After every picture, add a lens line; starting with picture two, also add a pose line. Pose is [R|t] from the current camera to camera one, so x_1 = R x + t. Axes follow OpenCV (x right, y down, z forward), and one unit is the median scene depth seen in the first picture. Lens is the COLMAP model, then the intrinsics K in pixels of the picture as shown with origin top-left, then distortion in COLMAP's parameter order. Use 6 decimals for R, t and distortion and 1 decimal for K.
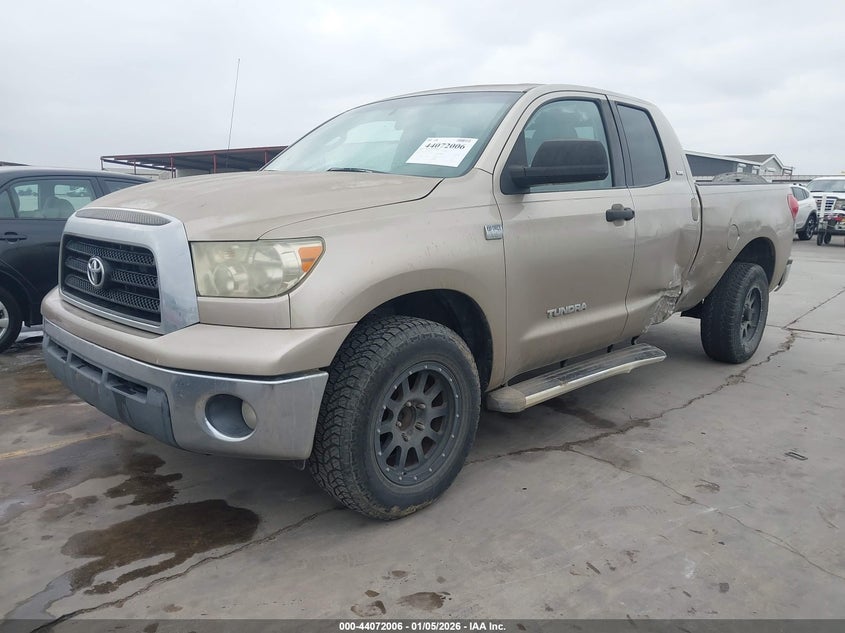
lens RADIAL K [[672.2, 0, 419.7], [0, 672.2, 343.3], [0, 0, 1]] dist [0.052153, -0.003213]
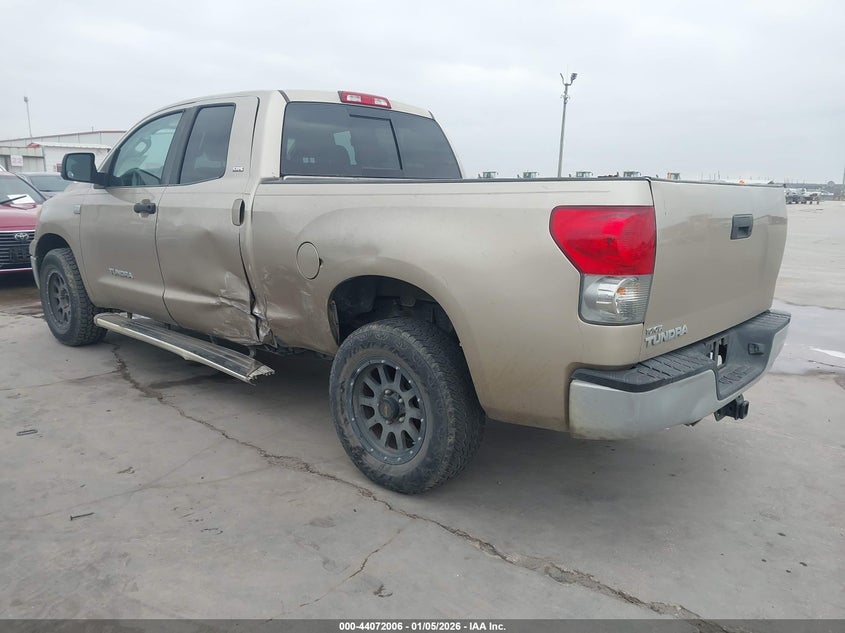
lens RADIAL K [[672.2, 0, 419.7], [0, 672.2, 343.3], [0, 0, 1]] dist [0.052153, -0.003213]
pose [[0.004170, 0.216922, -0.976180, 1.420750], [-0.231593, 0.949858, 0.210084, -0.306563], [0.972804, 0.225200, 0.054199, 1.362321]]
